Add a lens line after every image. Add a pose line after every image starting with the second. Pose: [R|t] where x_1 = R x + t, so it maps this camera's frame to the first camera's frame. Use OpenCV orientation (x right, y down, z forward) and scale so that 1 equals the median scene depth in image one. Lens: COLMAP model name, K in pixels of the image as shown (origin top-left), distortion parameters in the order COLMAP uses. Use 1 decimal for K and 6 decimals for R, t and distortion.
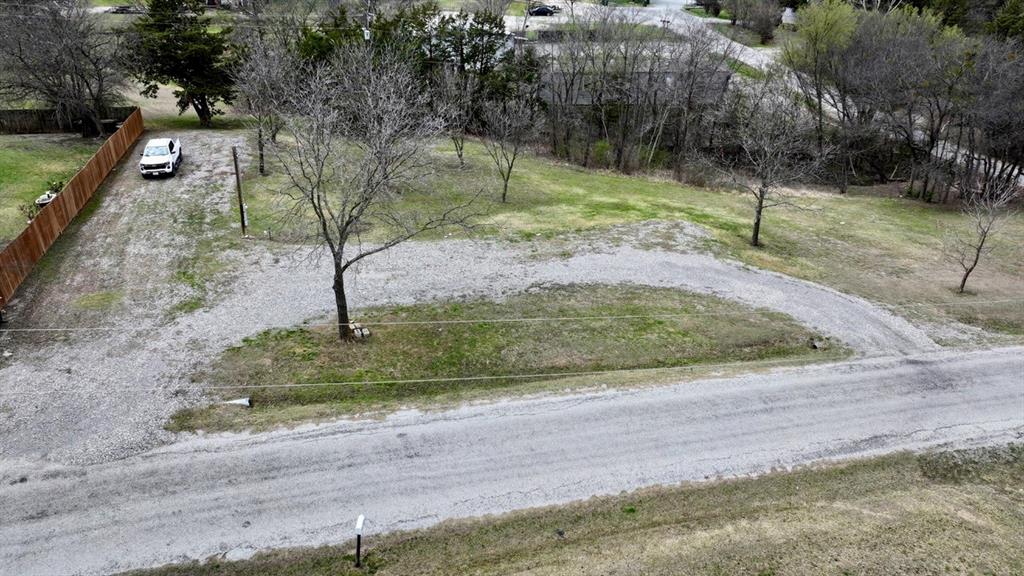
lens RADIAL K [[711.0, 0, 515.6], [0, 711.0, 287.9], [0, 0, 1]] dist [0.004150, 0.016798]
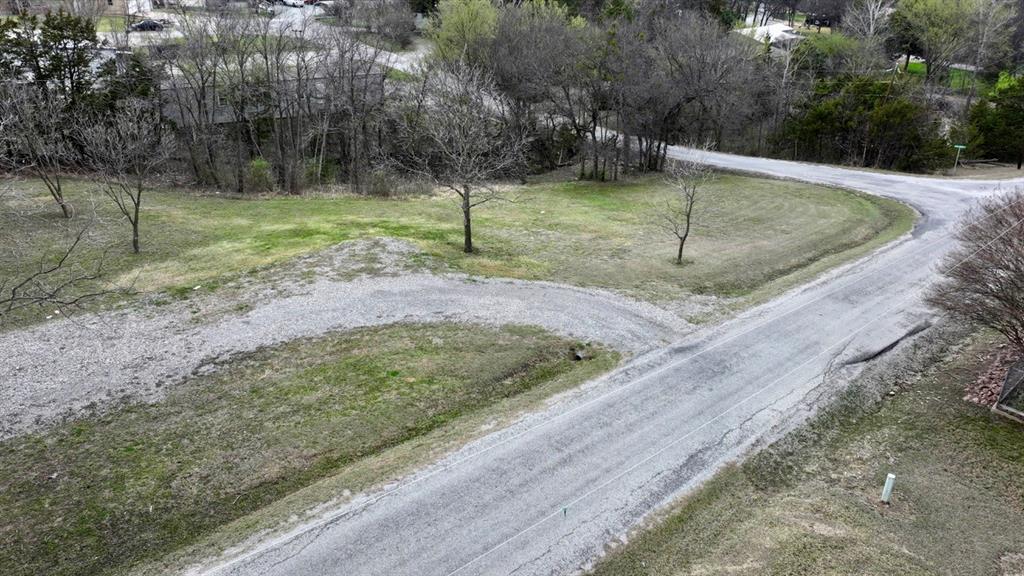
lens RADIAL K [[711.0, 0, 504.3], [0, 711.0, 278.9], [0, 0, 1]] dist [0.004150, 0.016798]
pose [[0.889351, -0.187111, 0.417187, 0.010560], [0.204138, 0.978934, 0.003881, -0.025158], [-0.409125, 0.081712, 0.908813, 0.233676]]
